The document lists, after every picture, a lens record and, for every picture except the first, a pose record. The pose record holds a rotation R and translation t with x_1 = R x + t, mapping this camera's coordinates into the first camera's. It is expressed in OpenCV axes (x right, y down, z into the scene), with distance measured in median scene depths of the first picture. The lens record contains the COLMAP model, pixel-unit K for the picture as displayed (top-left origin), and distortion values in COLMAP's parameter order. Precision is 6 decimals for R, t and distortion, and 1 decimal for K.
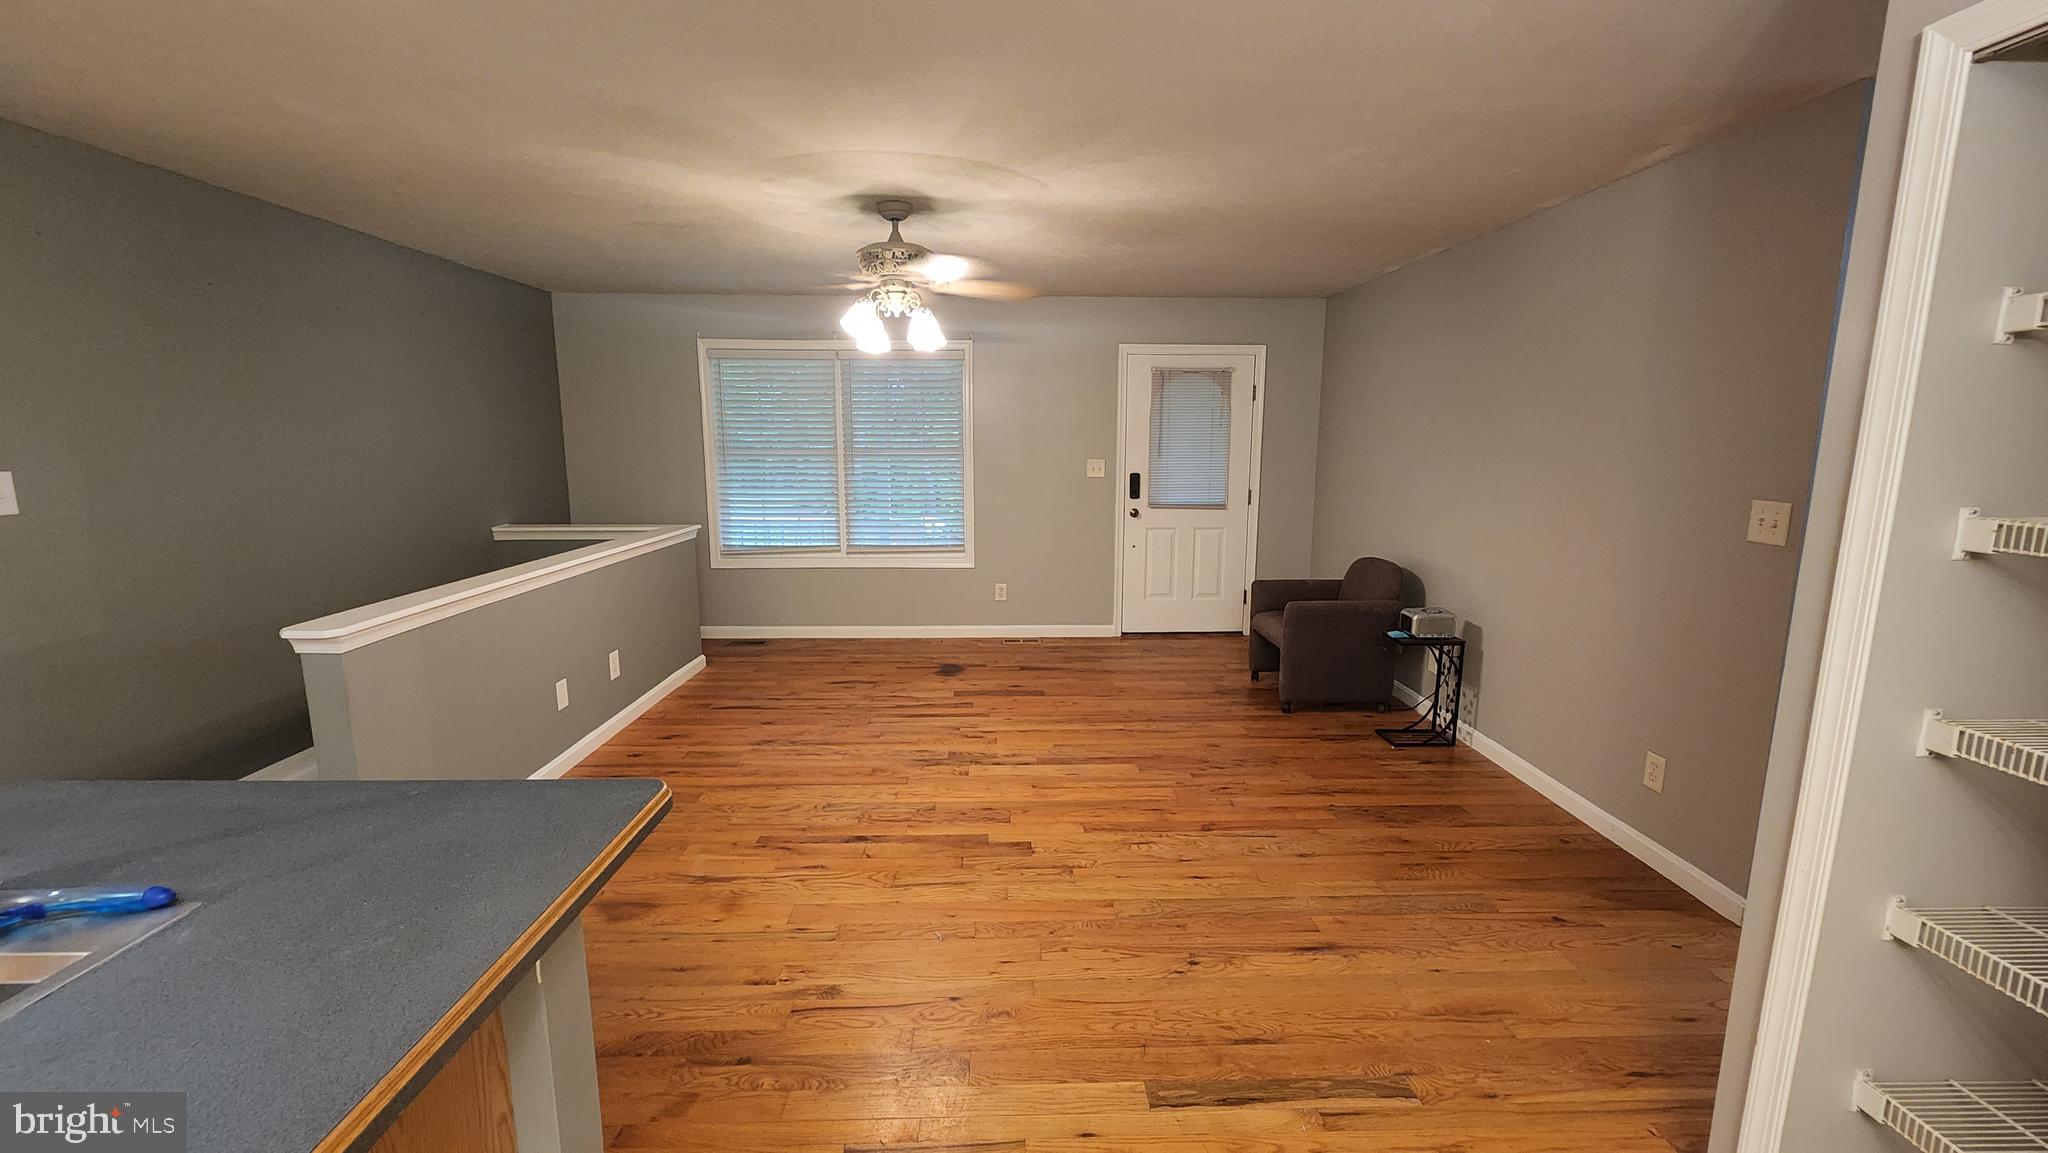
lens RADIAL K [[838.4, 0, 1026.2], [0, 838.4, 574.0], [0, 0, 1]] dist [-0.001590, -0.000222]
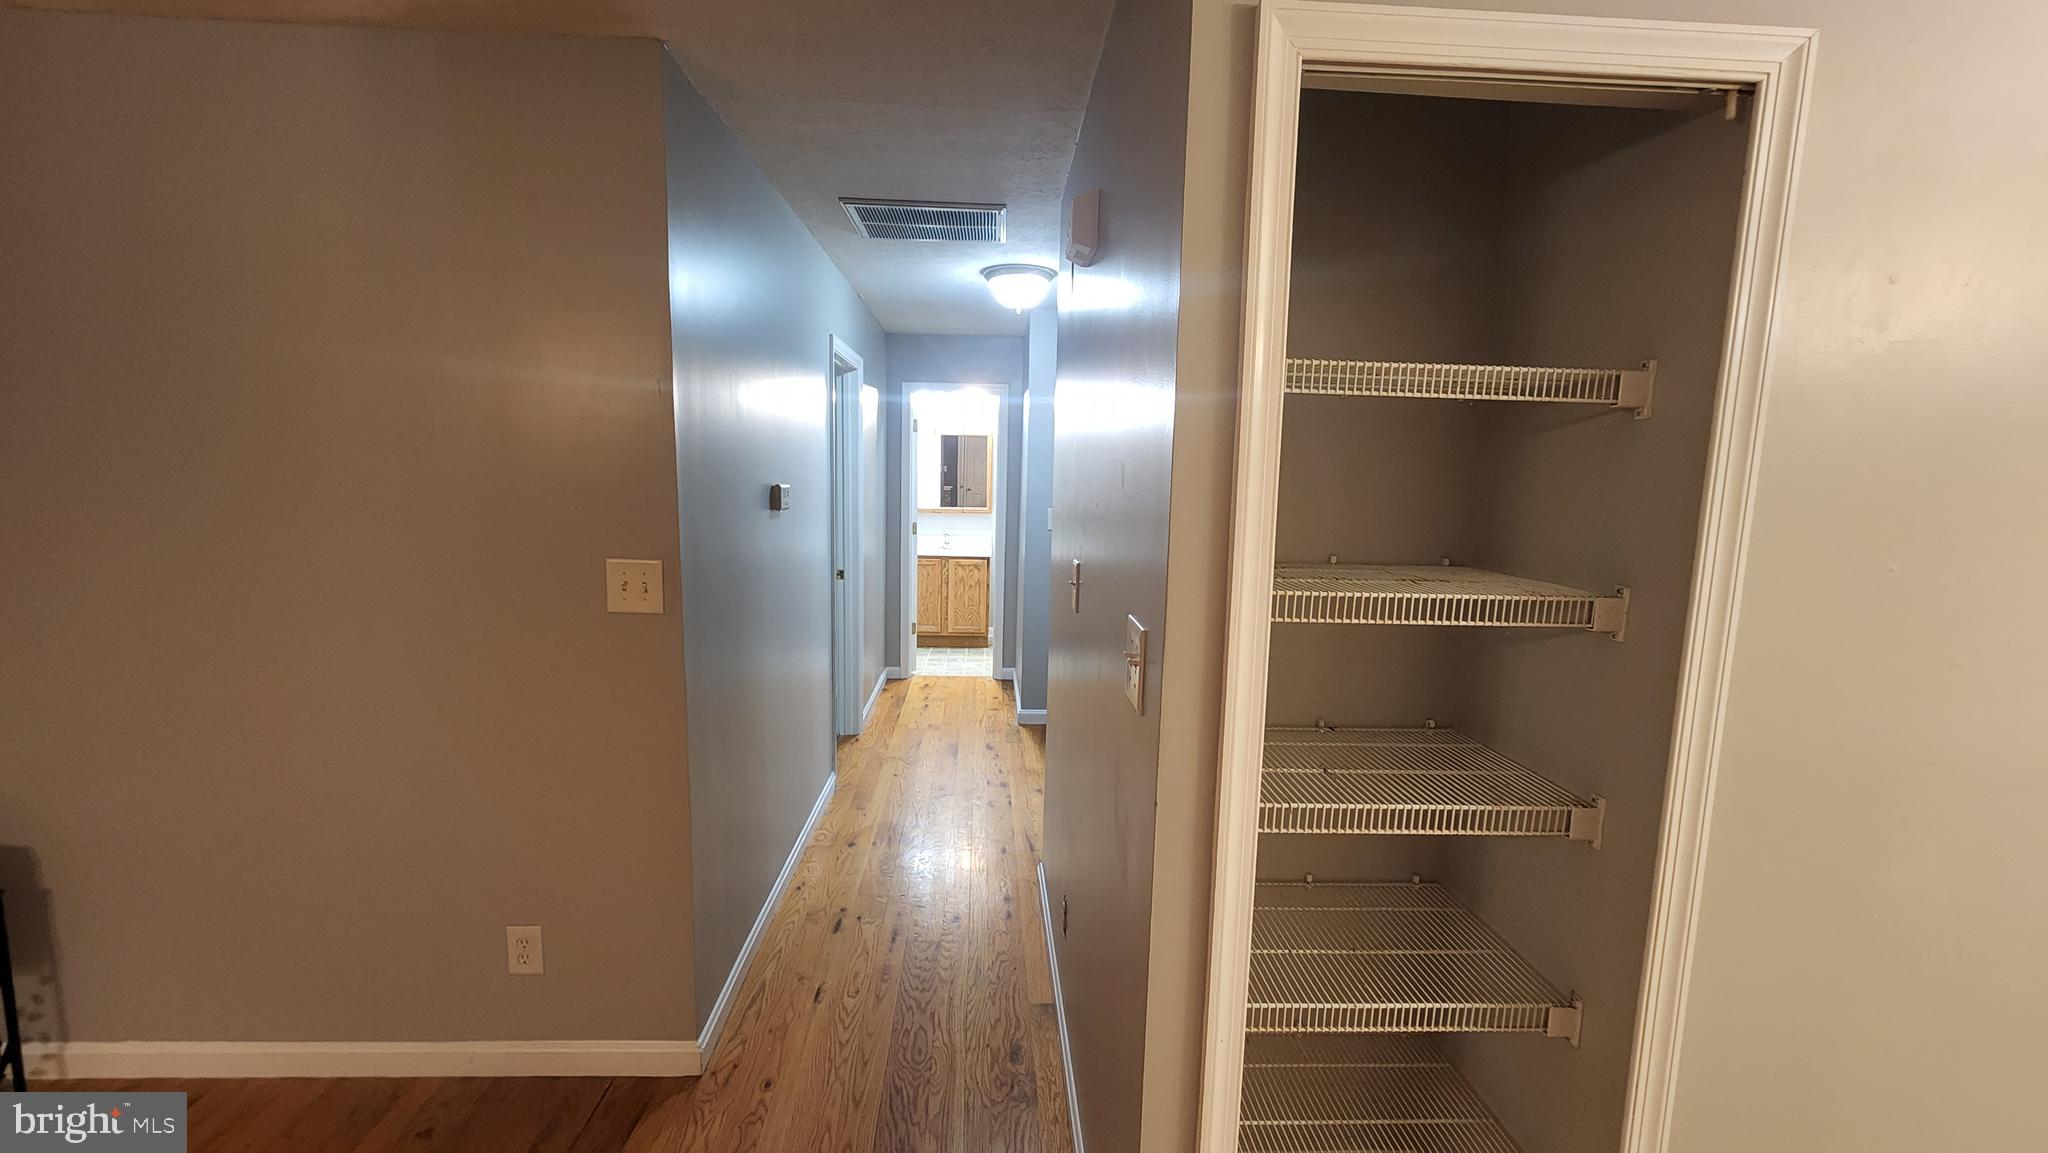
lens RADIAL K [[838.4, 0, 1019.0], [0, 838.4, 574.0], [0, 0, 1]] dist [-0.001590, -0.000222]
pose [[-0.016047, -0.131550, 0.991180, 0.063388], [0.137155, 0.981647, 0.132506, -0.074601], [-0.990420, 0.138072, 0.002290, 0.377015]]
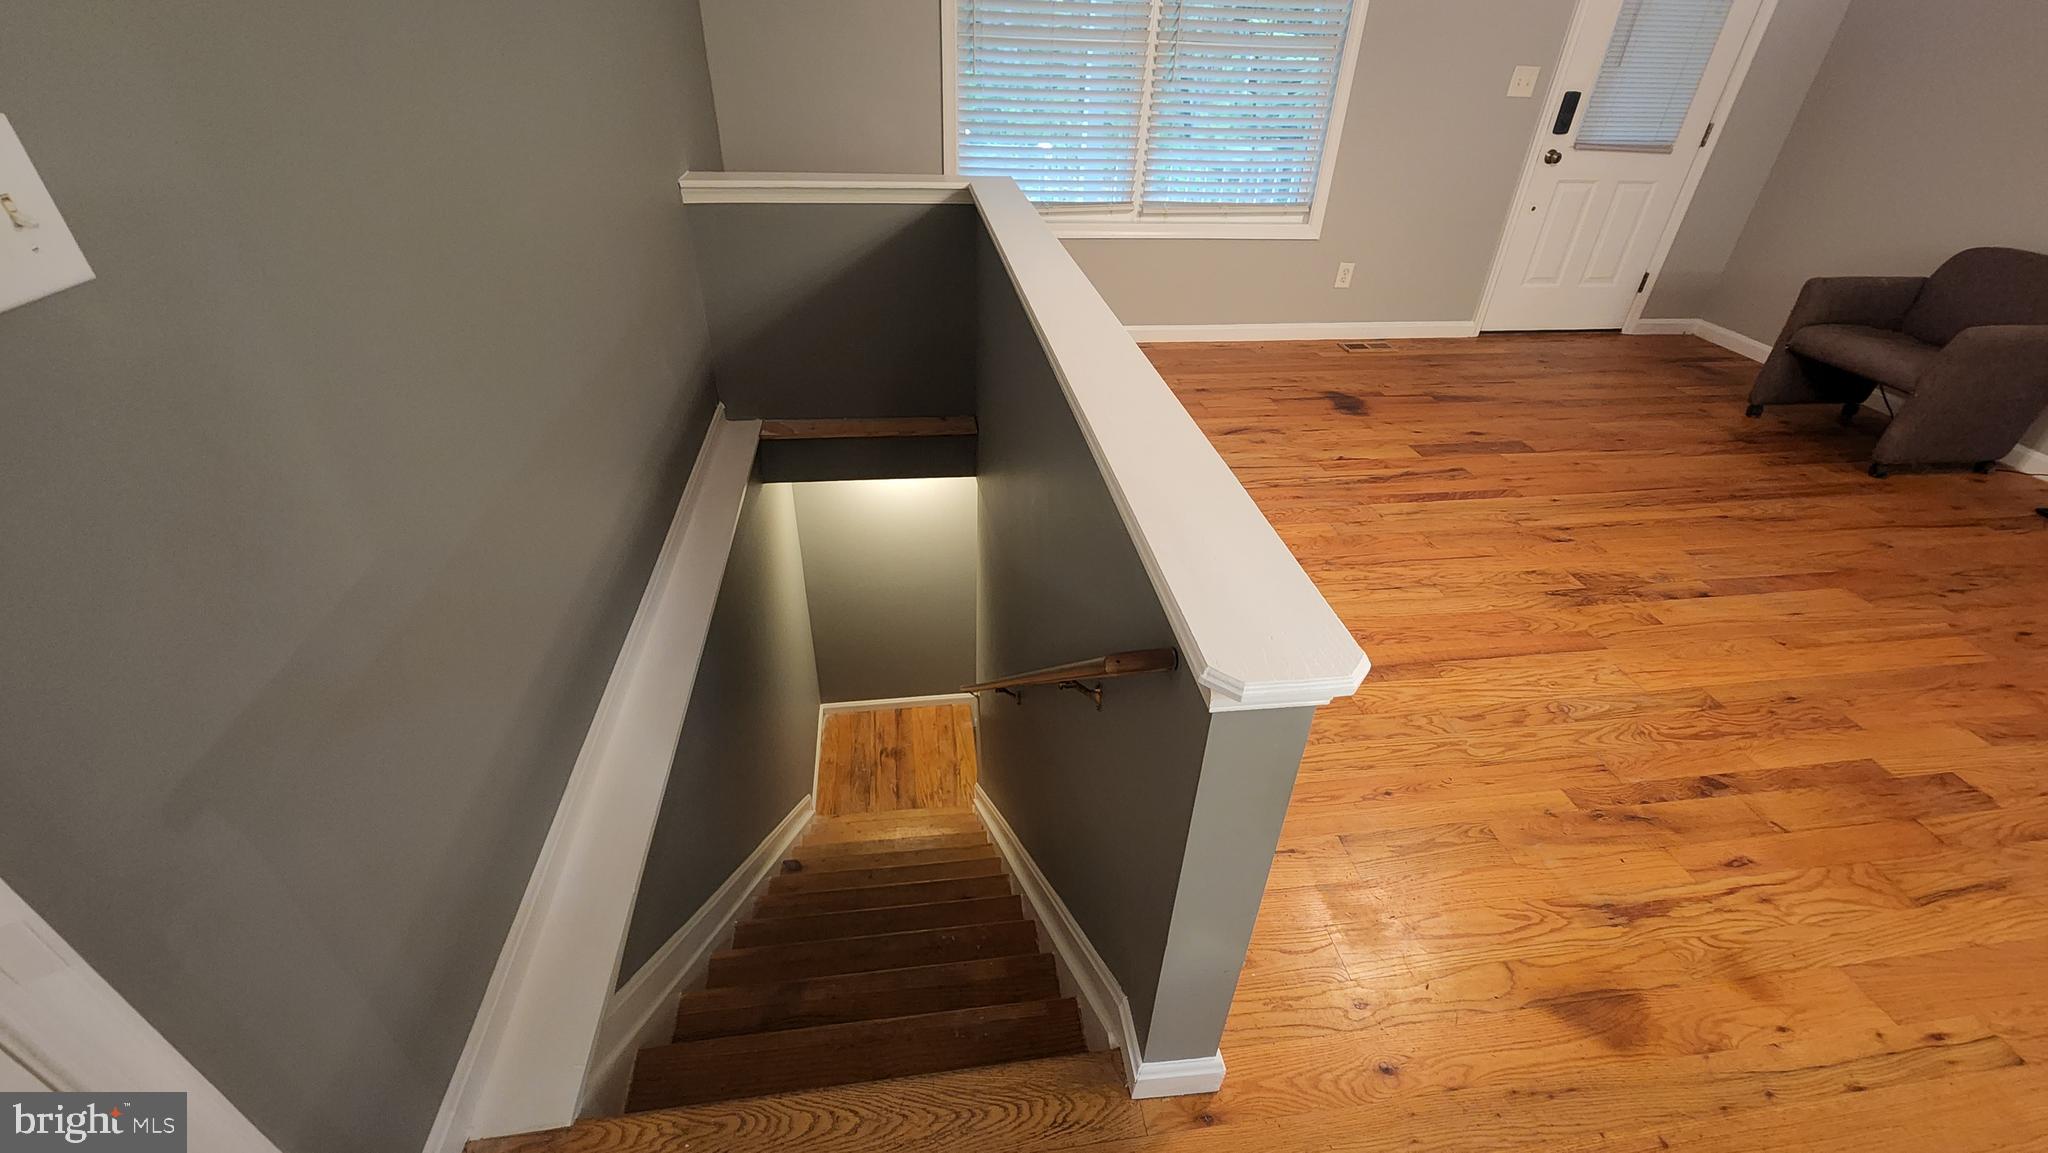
lens RADIAL K [[838.4, 0, 1023.9], [0, 838.4, 570.5], [0, 0, 1]] dist [-0.001590, -0.000222]
pose [[0.991891, -0.040998, 0.120297, -0.576437], [-0.013196, 0.908199, 0.418330, -0.065926], [-0.126405, -0.416525, 0.900293, 0.412233]]
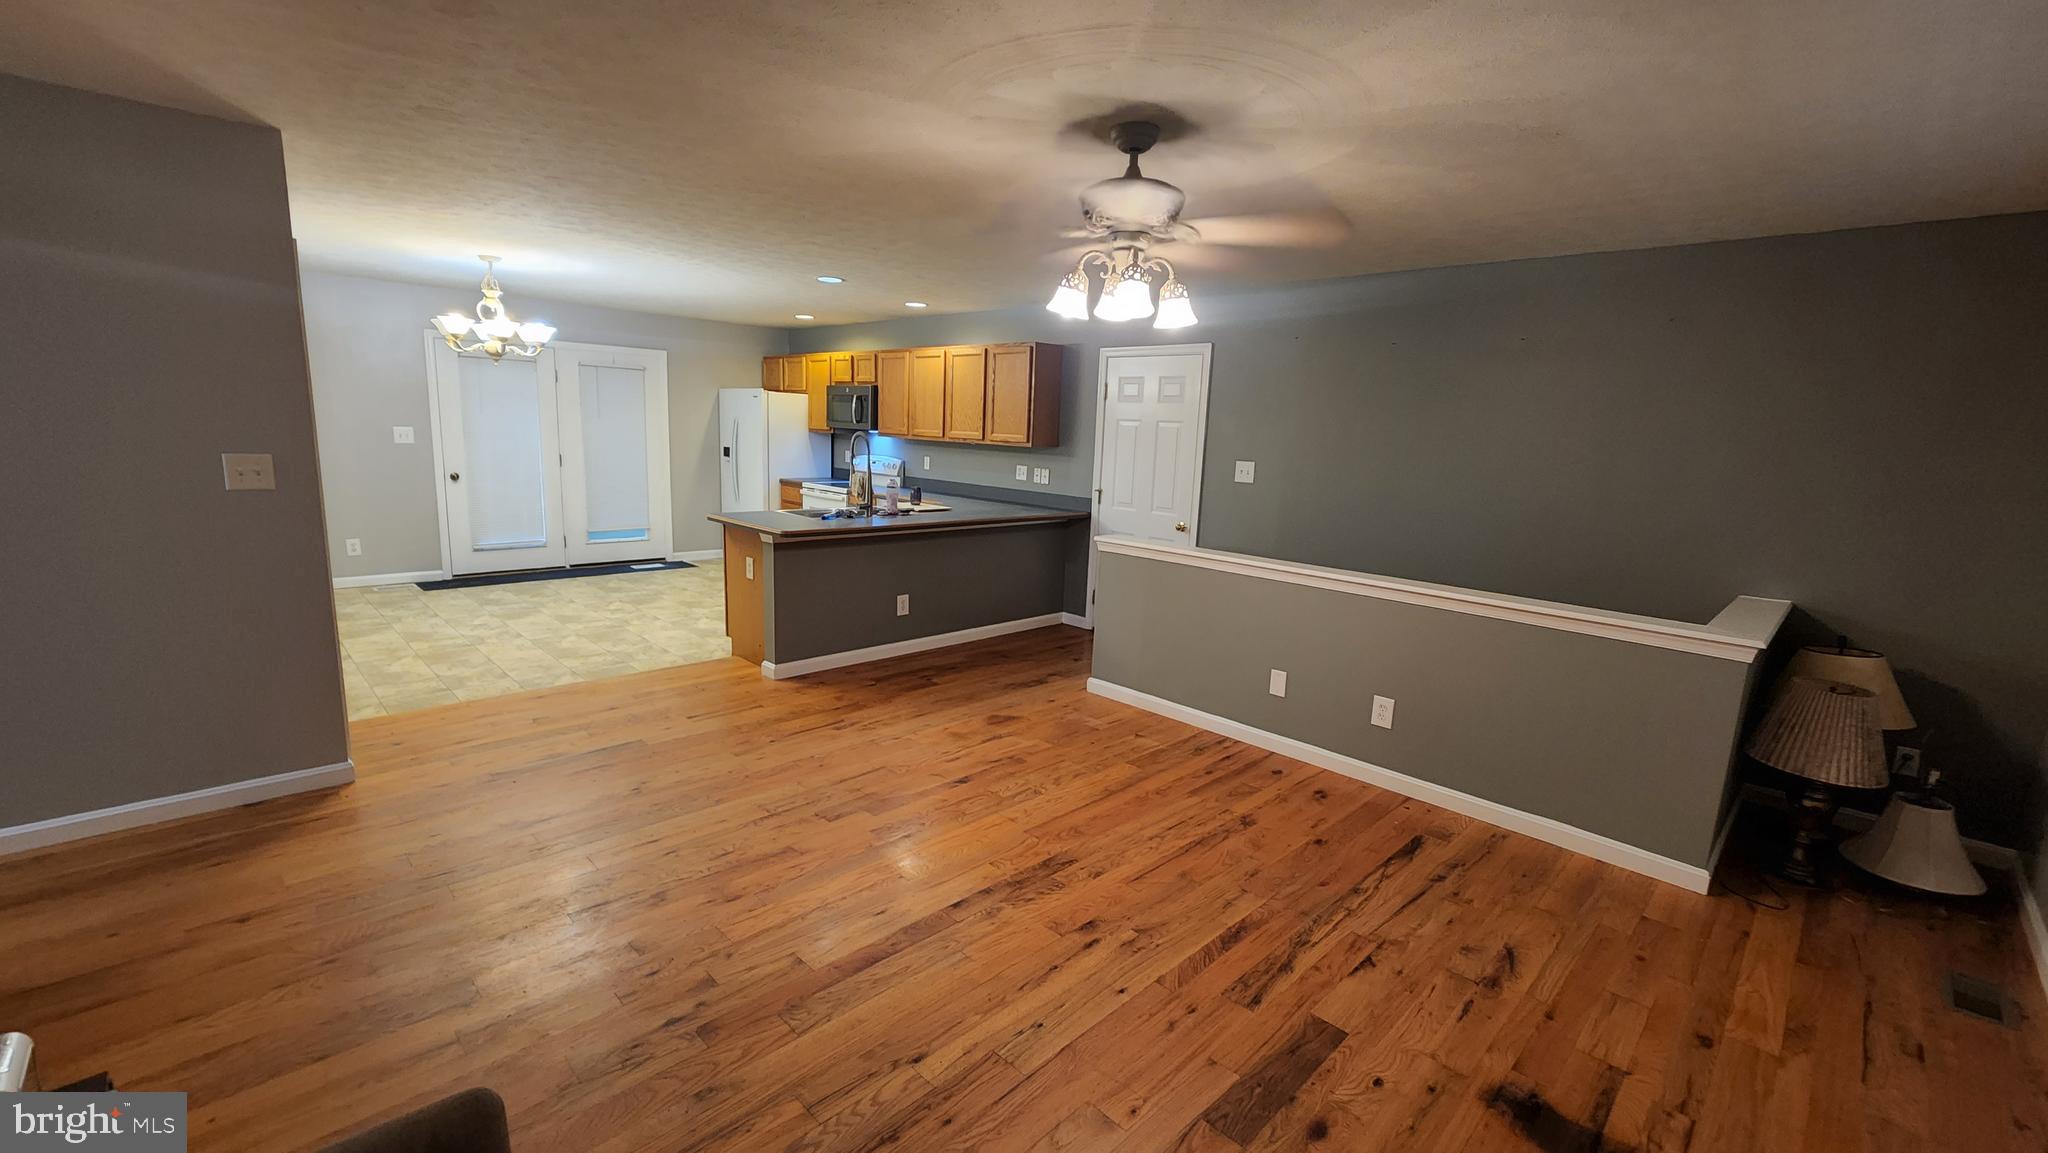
lens RADIAL K [[838.4, 0, 1016.1], [0, 838.4, 573.1], [0, 0, 1]] dist [-0.001590, -0.000222]
pose [[-0.731496, 0.082802, -0.676799, 0.371582], [-0.154918, 0.946457, 0.283230, -0.217127], [0.664013, 0.312030, -0.679502, 1.280620]]
